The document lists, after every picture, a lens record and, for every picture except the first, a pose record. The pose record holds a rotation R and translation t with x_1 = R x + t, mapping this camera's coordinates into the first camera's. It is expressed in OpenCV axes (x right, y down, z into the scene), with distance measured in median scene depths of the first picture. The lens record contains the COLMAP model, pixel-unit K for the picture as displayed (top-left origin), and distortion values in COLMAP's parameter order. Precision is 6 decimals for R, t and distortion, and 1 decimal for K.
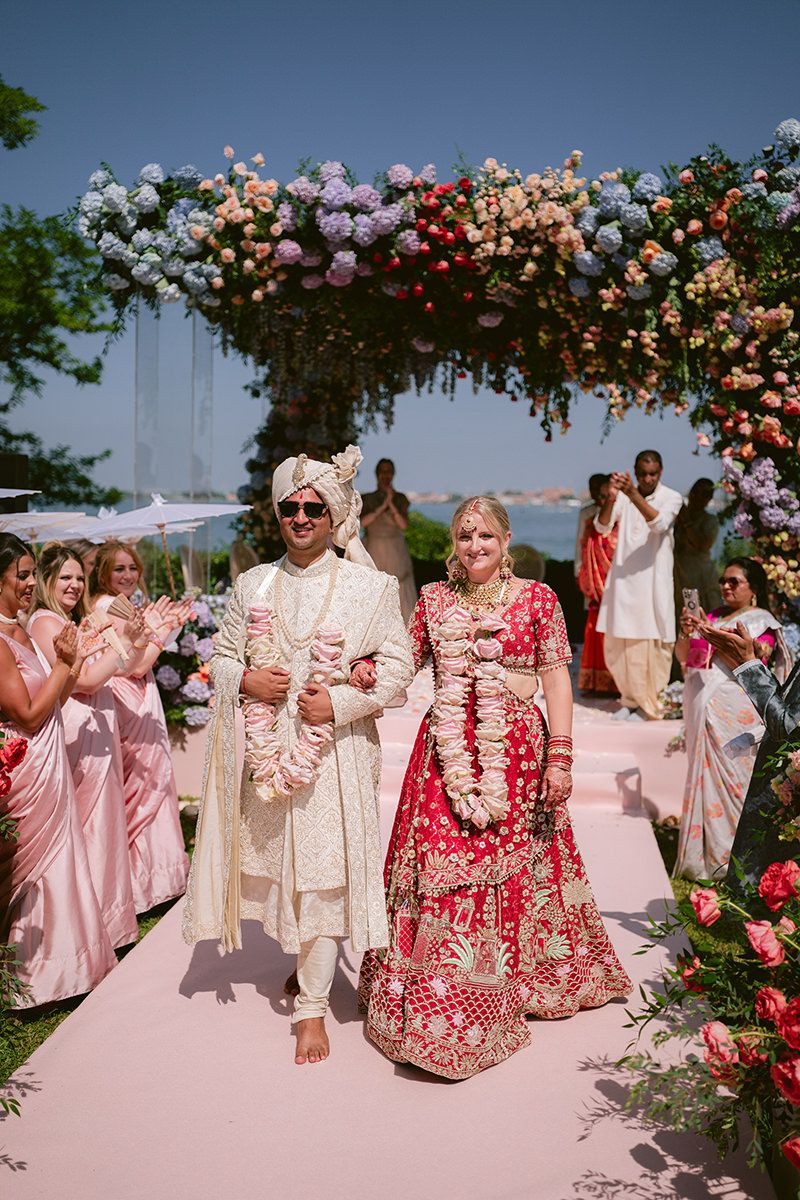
lens RADIAL K [[1225.8, 0, 410.9], [0, 1225.8, 605.6], [0, 0, 1]] dist [0.040309, 0.000000]
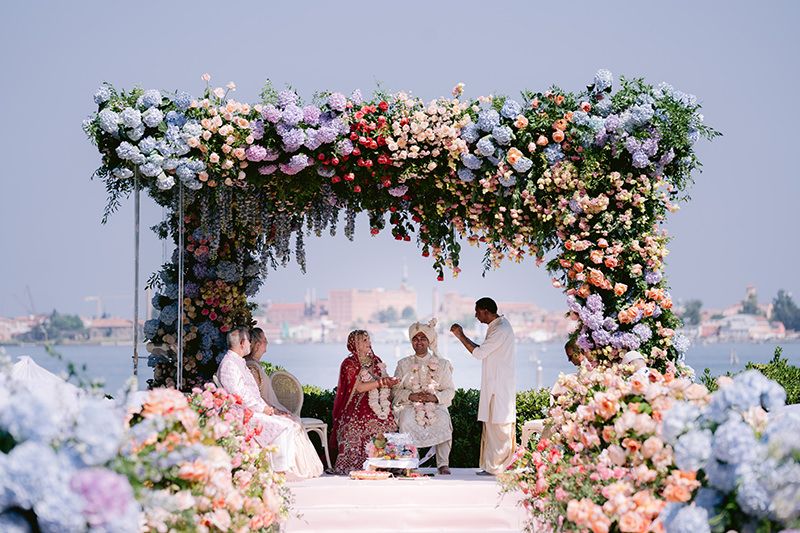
lens RADIAL K [[3048.2, 0, 398.4], [0, 3048.2, 269.1], [0, 0, 1]] dist [0.862053, 0.000000]
pose [[0.991919, -0.019785, 0.125324, -0.383107], [0.032750, 0.994219, -0.102253, 0.203009], [-0.122577, 0.105531, 0.986832, -2.450759]]
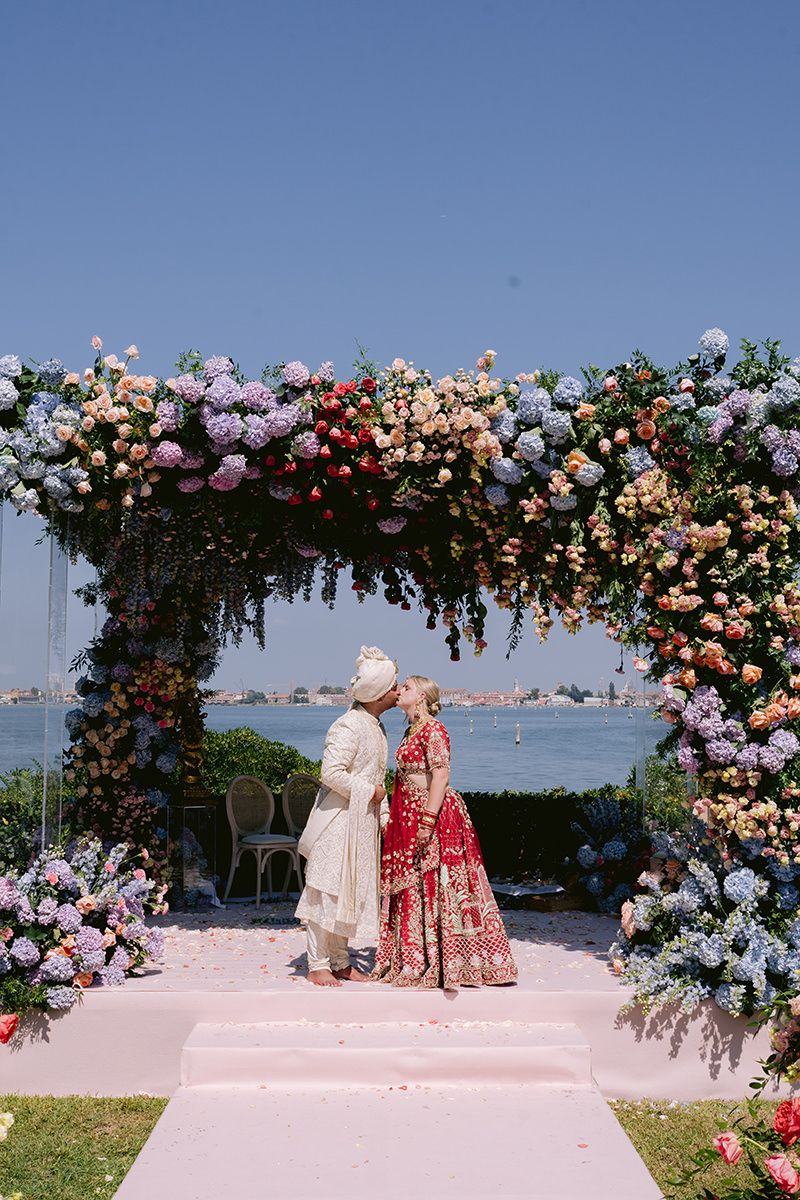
lens RADIAL K [[1637.4, 0, 437.6], [0, 1637.4, 636.9], [0, 0, 1]] dist [-0.068331, 0.000000]
pose [[0.989608, -0.006886, 0.143624, -0.078872], [0.024738, 0.992113, -0.122881, -0.011300], [-0.141645, 0.125157, 0.981974, -0.153936]]
